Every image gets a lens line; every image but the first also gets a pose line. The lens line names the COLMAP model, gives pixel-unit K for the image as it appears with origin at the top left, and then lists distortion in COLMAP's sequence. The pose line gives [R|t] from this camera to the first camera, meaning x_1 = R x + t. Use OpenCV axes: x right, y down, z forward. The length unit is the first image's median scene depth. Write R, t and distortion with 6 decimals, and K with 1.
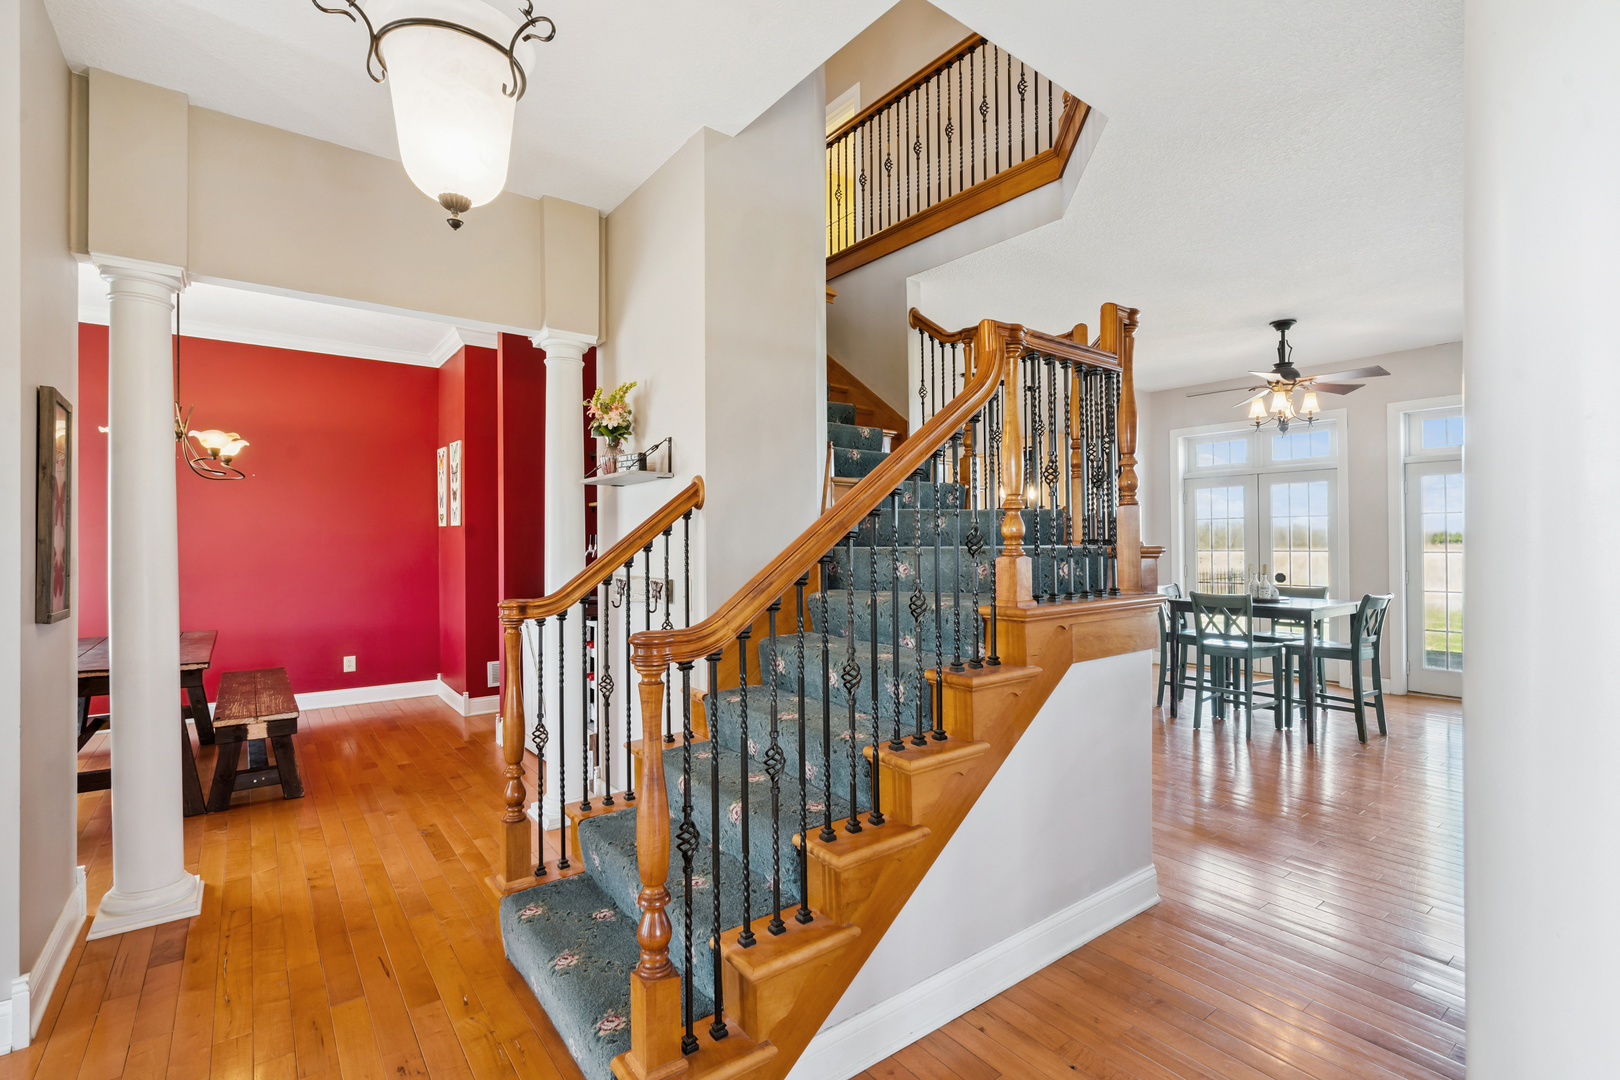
lens RADIAL K [[733.8, 0, 811.7], [0, 733.8, 533.1], [0, 0, 1]] dist [-0.002188, 0.000114]
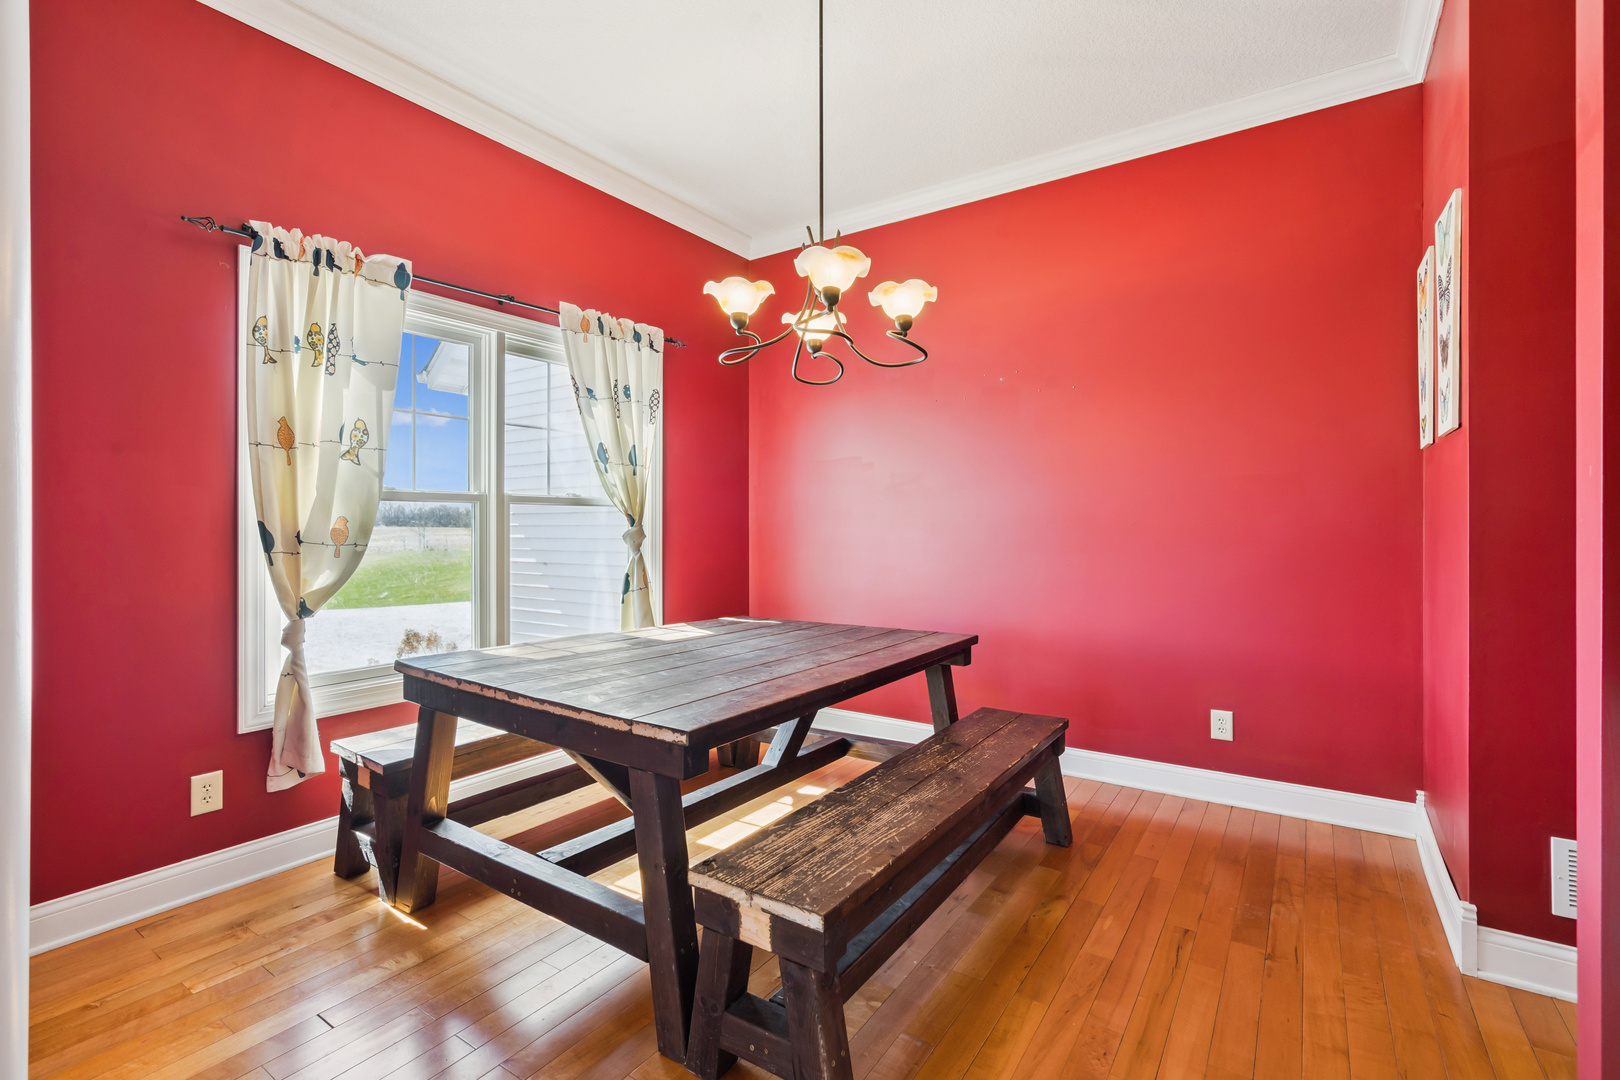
lens RADIAL K [[733.8, 0, 811.7], [0, 733.8, 533.1], [0, 0, 1]] dist [-0.002188, 0.000114]
pose [[0.319737, 0.005582, -0.947490, -0.230420], [0.015365, 0.999821, 0.011076, 0.032194], [0.947382, -0.018100, 0.319594, 0.559983]]
